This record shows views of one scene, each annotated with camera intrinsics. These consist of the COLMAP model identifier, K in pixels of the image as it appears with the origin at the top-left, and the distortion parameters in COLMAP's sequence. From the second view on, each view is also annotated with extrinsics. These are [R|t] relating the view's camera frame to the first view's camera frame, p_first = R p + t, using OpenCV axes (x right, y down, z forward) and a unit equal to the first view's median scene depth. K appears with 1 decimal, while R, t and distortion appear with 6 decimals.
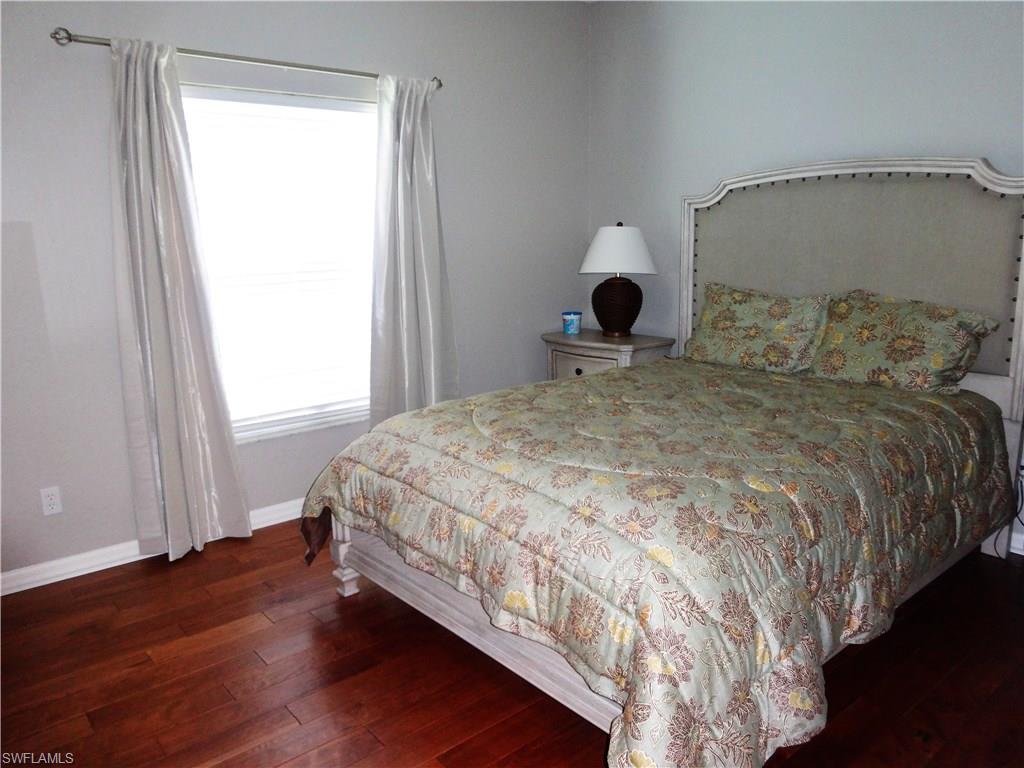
lens RADIAL K [[757.3, 0, 512.0], [0, 757.3, 384.0], [0, 0, 1]] dist [-0.002581, 0.001685]
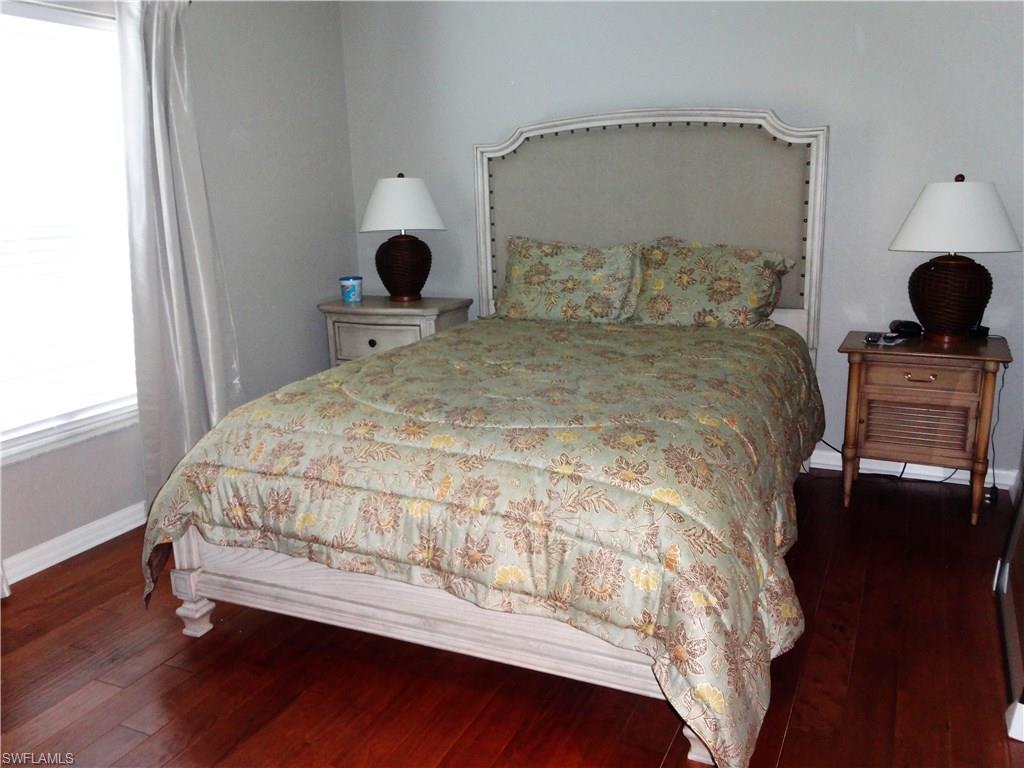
lens RADIAL K [[854.2, 0, 512.0], [0, 854.2, 384.0], [0, 0, 1]] dist [0.016487, 0.005690]
pose [[0.907268, -0.103134, 0.407710, -0.293683], [0.093914, 0.994667, 0.042625, 0.006712], [-0.409932, -0.000383, 0.912116, 0.034590]]
